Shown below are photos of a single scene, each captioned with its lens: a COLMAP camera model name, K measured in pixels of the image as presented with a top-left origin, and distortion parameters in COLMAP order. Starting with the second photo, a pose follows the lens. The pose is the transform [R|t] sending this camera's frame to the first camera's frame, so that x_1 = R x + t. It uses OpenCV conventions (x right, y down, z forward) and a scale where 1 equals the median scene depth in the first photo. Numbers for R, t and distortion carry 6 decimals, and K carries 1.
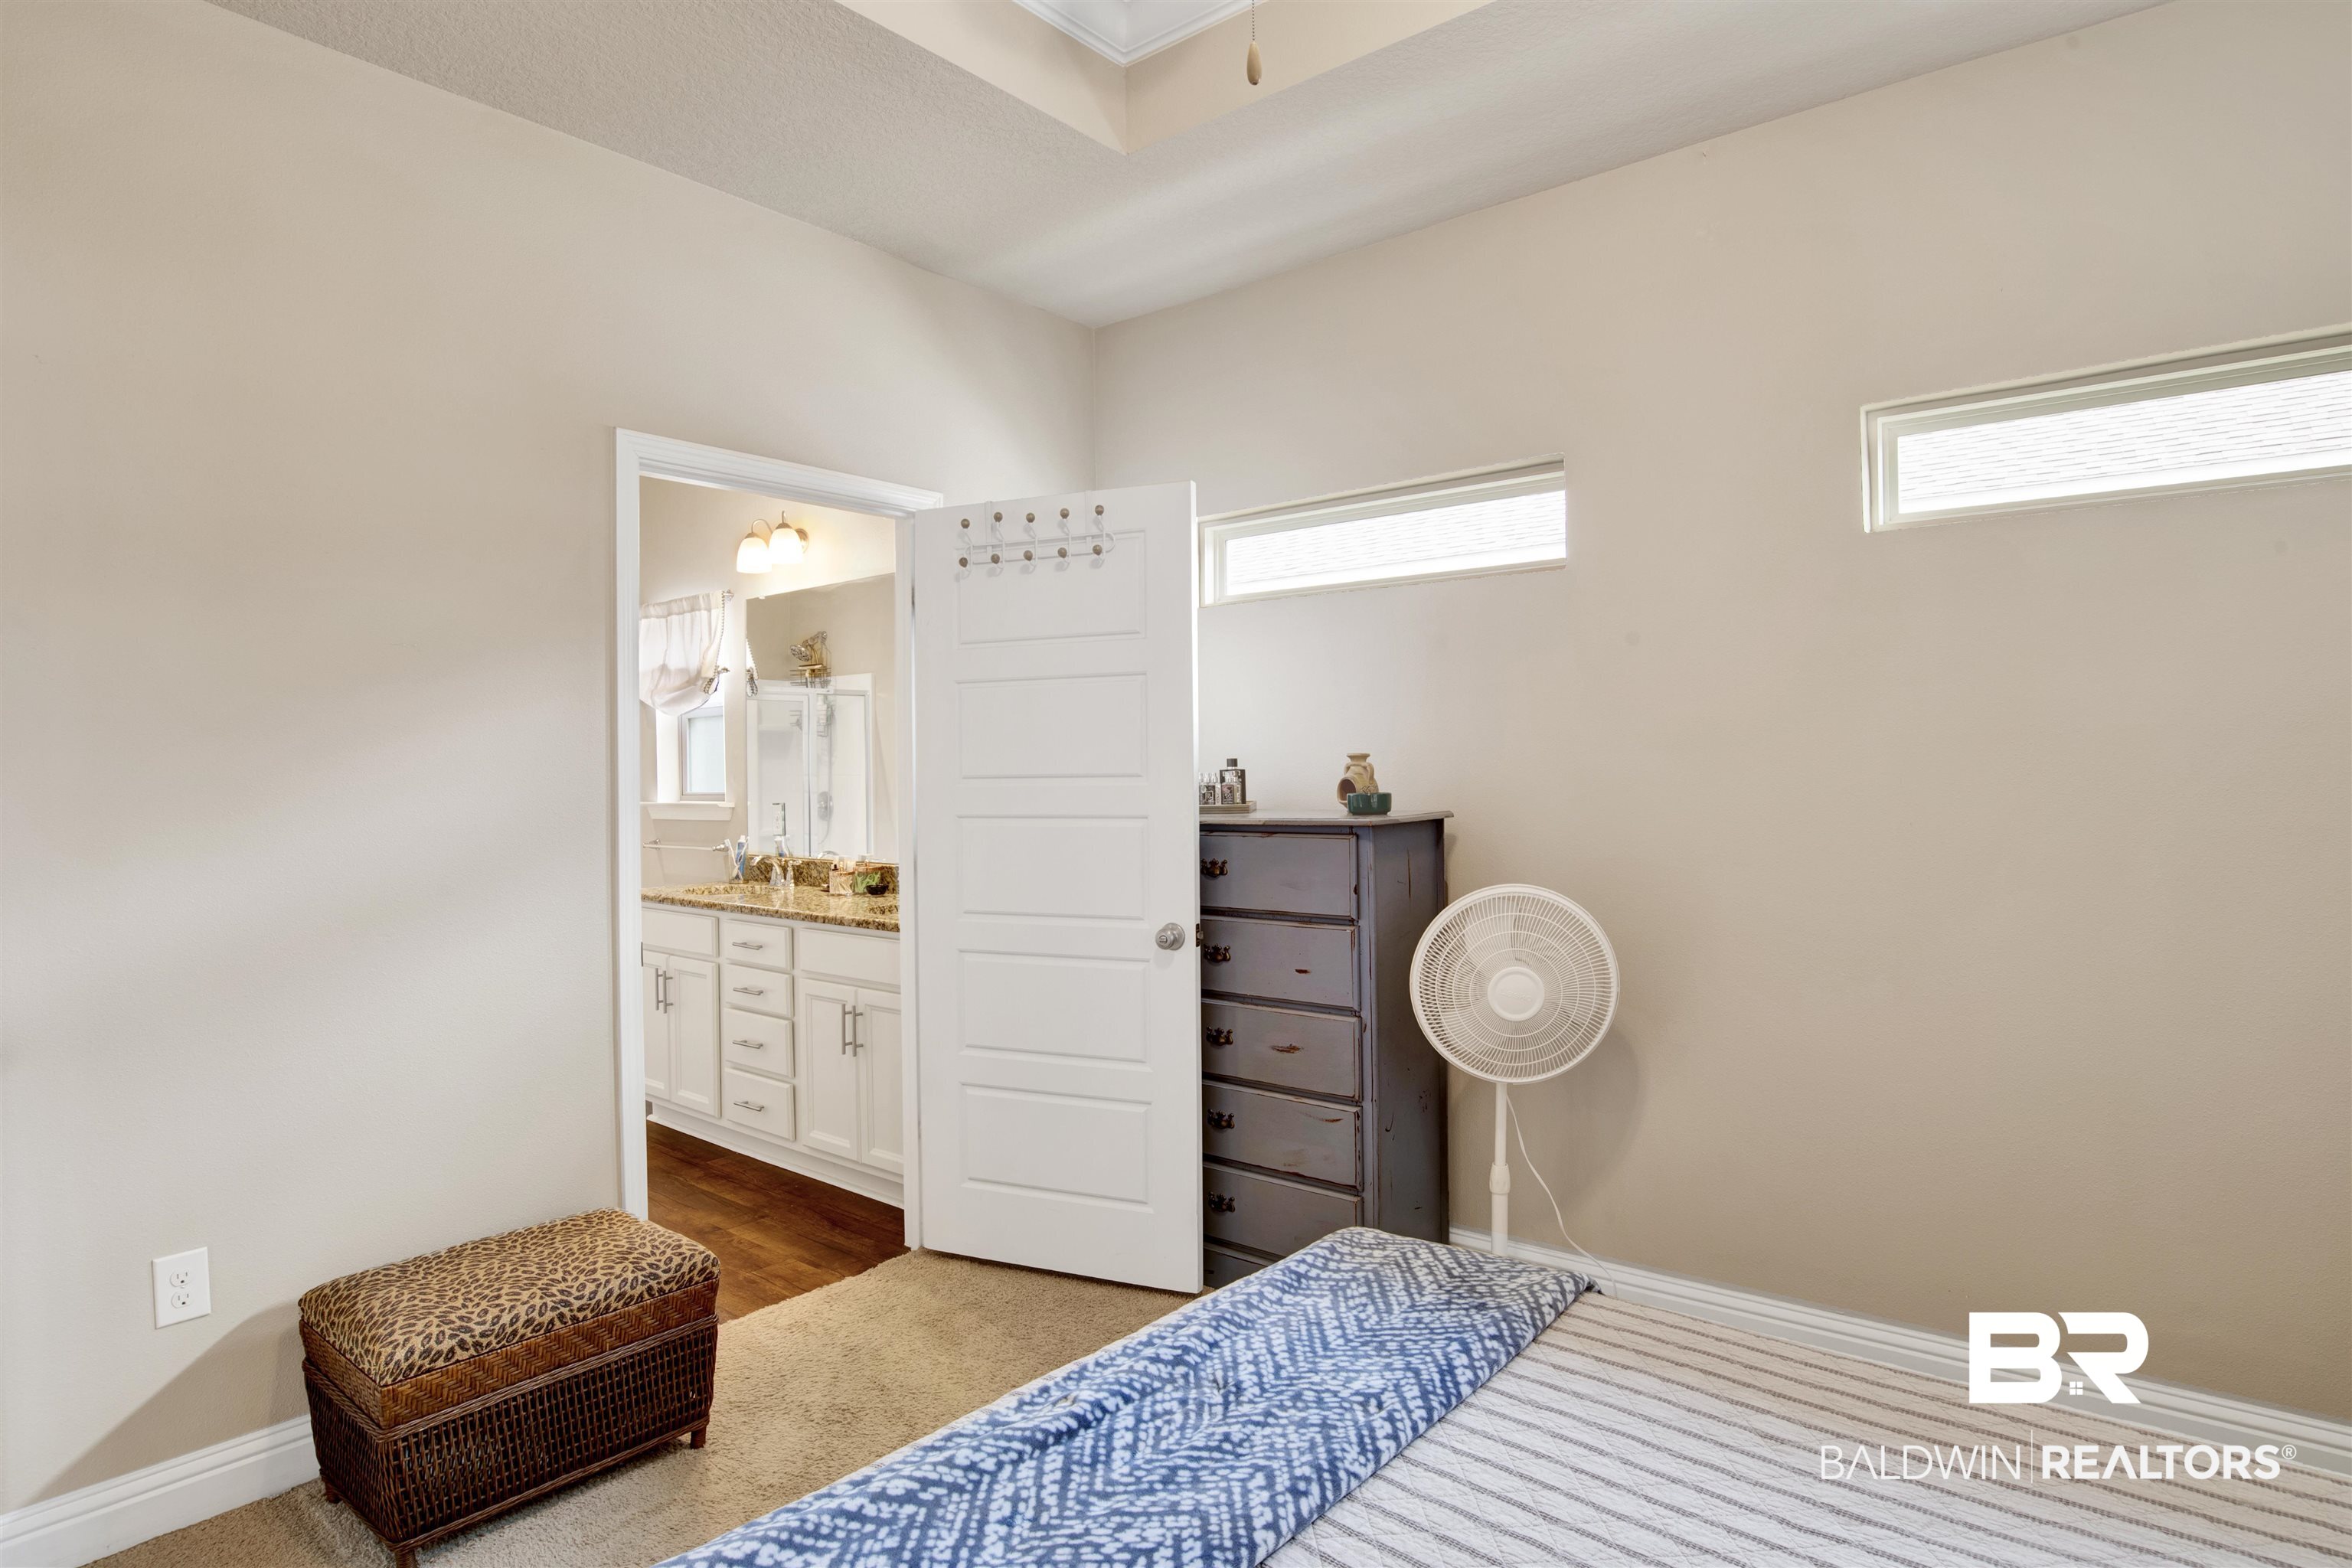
lens RADIAL K [[1265.5, 0, 1158.1], [0, 1265.5, 775.8], [0, 0, 1]] dist [-0.061771, 0.017390]
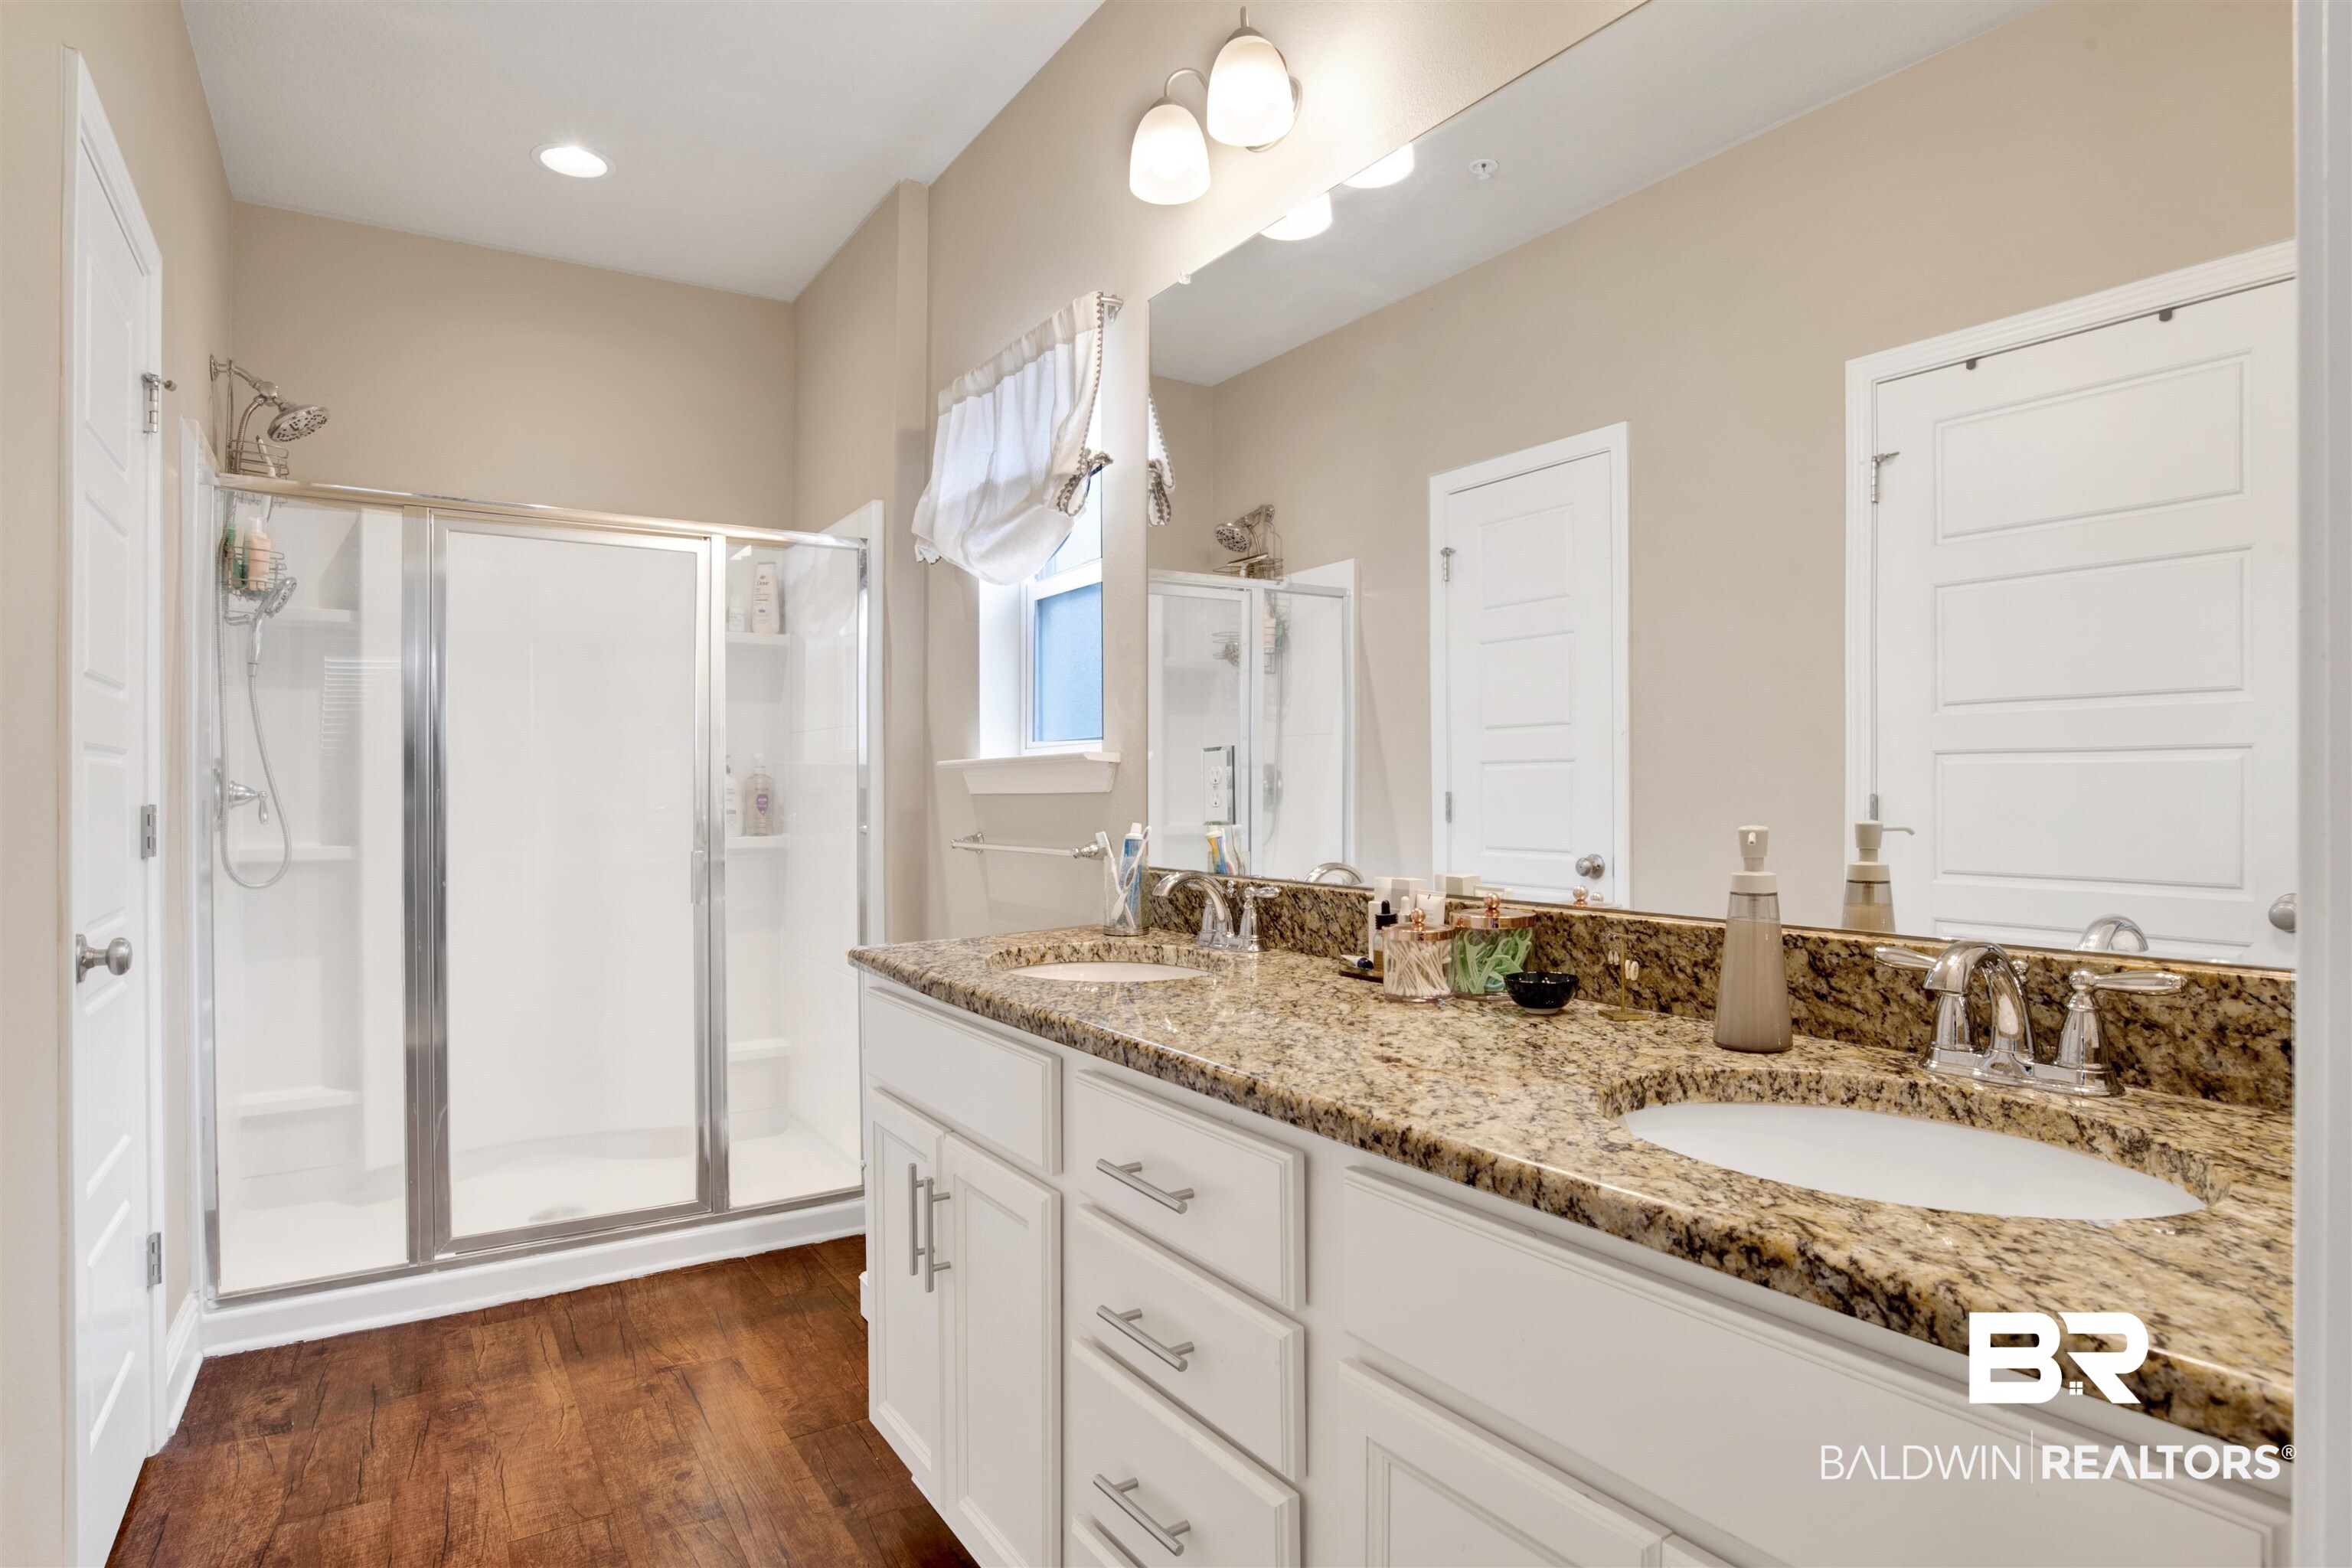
lens RADIAL K [[1265.5, 0, 1177.8], [0, 1265.5, 789.1], [0, 0, 1]] dist [-0.061771, 0.017390]
pose [[0.958307, 0.008727, -0.285606, -0.196963], [-0.008949, 0.999960, 0.000529, 0.036020], [0.285599, 0.002049, 0.958347, 0.599880]]
